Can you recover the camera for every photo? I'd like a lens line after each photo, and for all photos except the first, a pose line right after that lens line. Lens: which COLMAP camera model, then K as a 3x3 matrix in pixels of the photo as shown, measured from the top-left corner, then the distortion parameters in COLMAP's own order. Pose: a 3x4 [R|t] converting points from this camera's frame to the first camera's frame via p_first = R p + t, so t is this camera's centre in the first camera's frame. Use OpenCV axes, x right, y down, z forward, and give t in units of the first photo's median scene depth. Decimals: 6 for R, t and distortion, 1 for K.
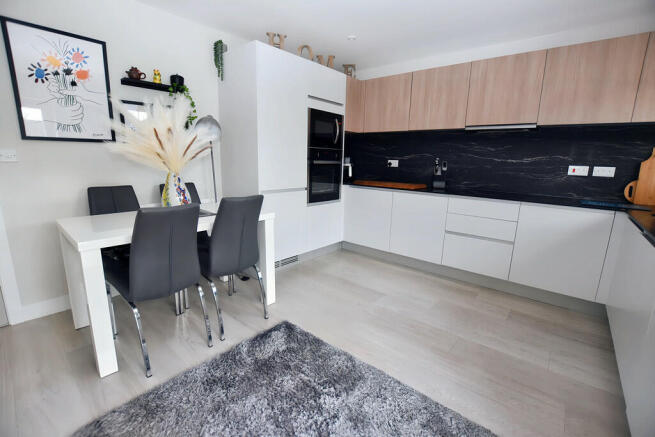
lens RADIAL K [[298.2, 0, 330.6], [0, 298.2, 219.0], [0, 0, 1]] dist [-0.030026, 0.001207]
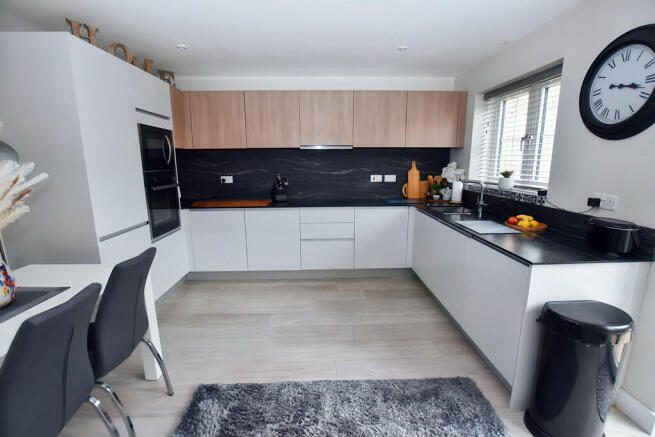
lens RADIAL K [[298.2, 0, 330.6], [0, 298.2, 219.0], [0, 0, 1]] dist [-0.030026, 0.001207]
pose [[0.736828, -0.157365, 0.657511, -0.277908], [0.156048, 0.985859, 0.061077, -0.092447], [-0.657825, 0.057601, 0.750965, 0.075829]]
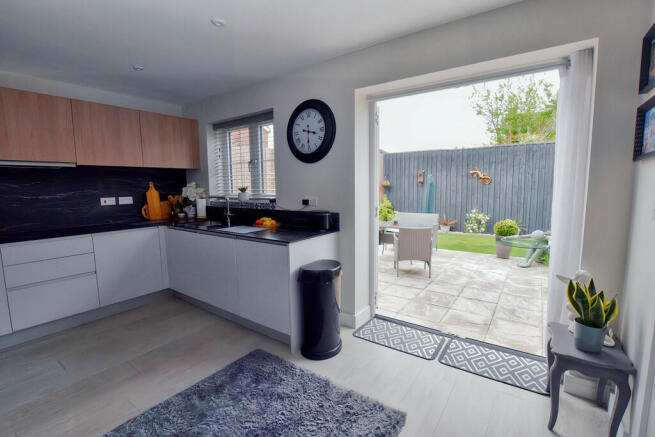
lens RADIAL K [[298.2, 0, 330.6], [0, 298.2, 219.0], [0, 0, 1]] dist [-0.030026, 0.001207]
pose [[-0.091312, -0.136226, 0.986461, -0.459312], [0.209398, 0.965825, 0.152759, -0.082948], [-0.973558, 0.220511, -0.059666, 0.164810]]
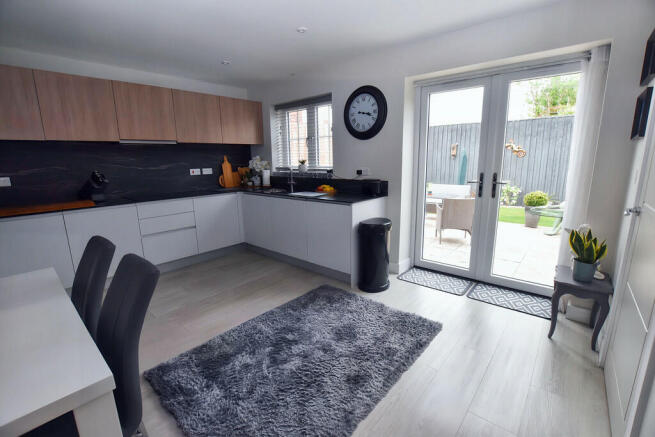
lens RADIAL K [[298.2, 0, 330.6], [0, 298.2, 219.0], [0, 0, 1]] dist [-0.030026, 0.001207]
pose [[-0.003044, -0.223146, 0.974780, -0.696149], [0.215651, 0.951702, 0.218536, -0.112942], [-0.976466, 0.210877, 0.045225, 0.279053]]
